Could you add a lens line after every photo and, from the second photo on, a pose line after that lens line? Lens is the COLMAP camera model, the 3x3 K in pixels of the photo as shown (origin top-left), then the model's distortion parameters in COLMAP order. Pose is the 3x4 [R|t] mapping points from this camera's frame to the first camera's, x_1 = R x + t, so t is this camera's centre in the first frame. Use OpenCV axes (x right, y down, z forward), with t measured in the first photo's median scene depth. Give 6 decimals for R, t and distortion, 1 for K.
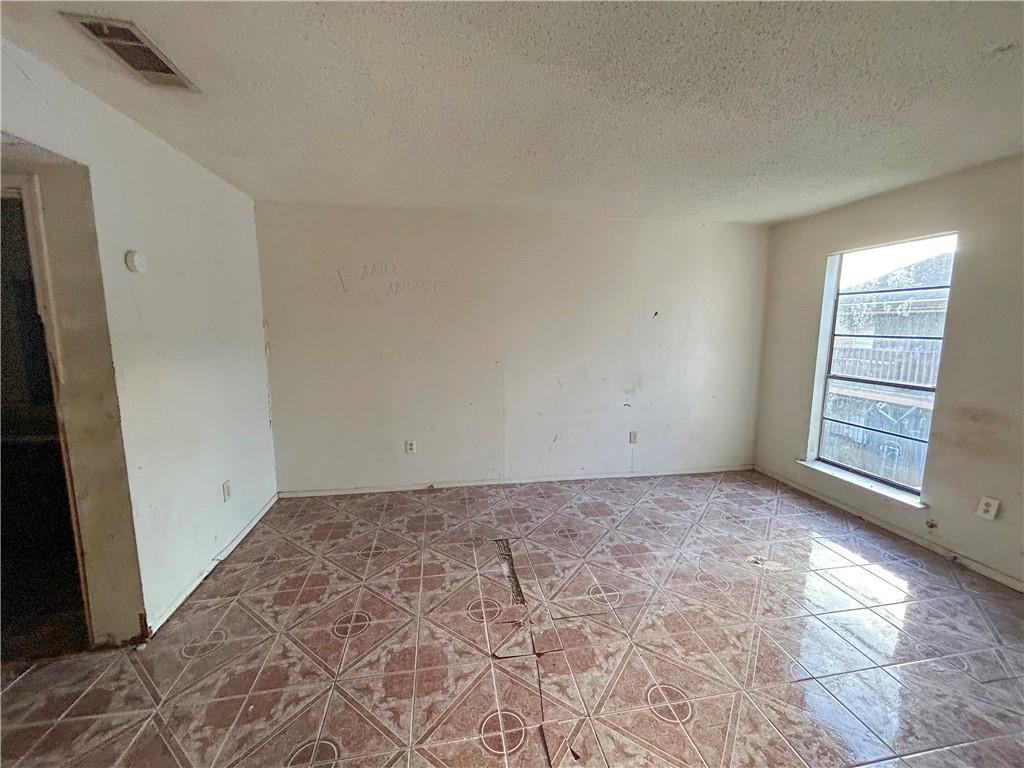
lens RADIAL K [[416.6, 0, 511.2], [0, 416.6, 382.7], [0, 0, 1]] dist [0.000356, 0.000997]
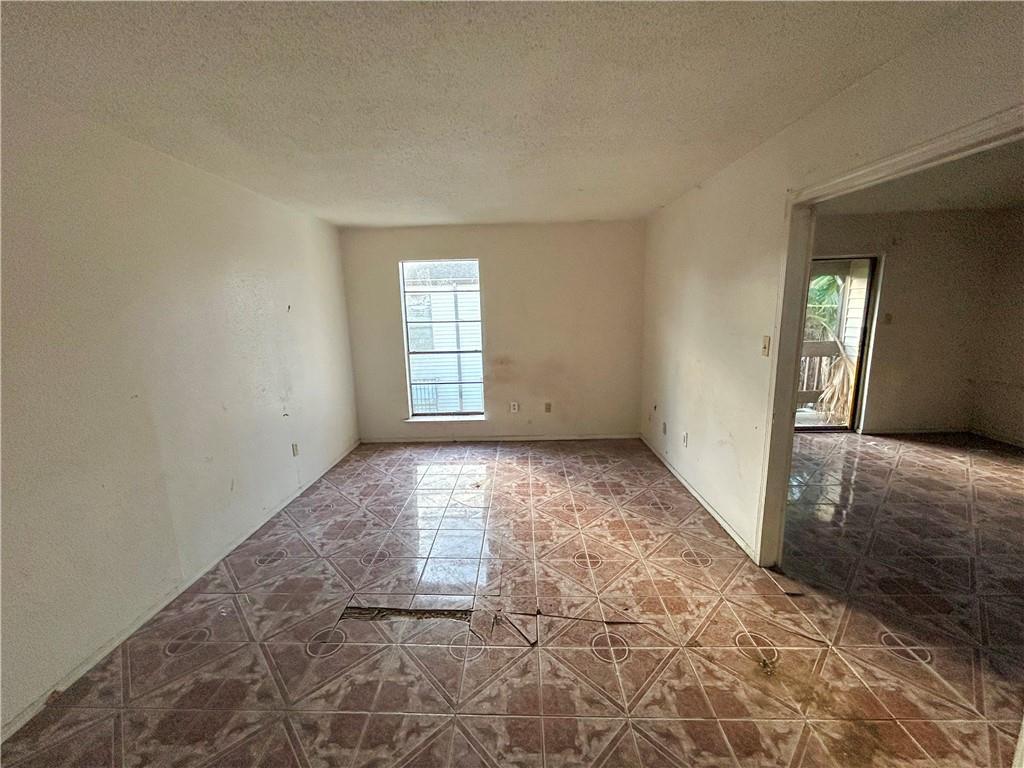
lens RADIAL K [[416.6, 0, 511.2], [0, 416.6, 382.7], [0, 0, 1]] dist [0.000356, 0.000997]
pose [[0.191419, -0.181778, 0.964529, -0.555682], [0.156877, 0.975733, 0.152756, -0.085462], [-0.968890, 0.122072, 0.215291, 0.449912]]
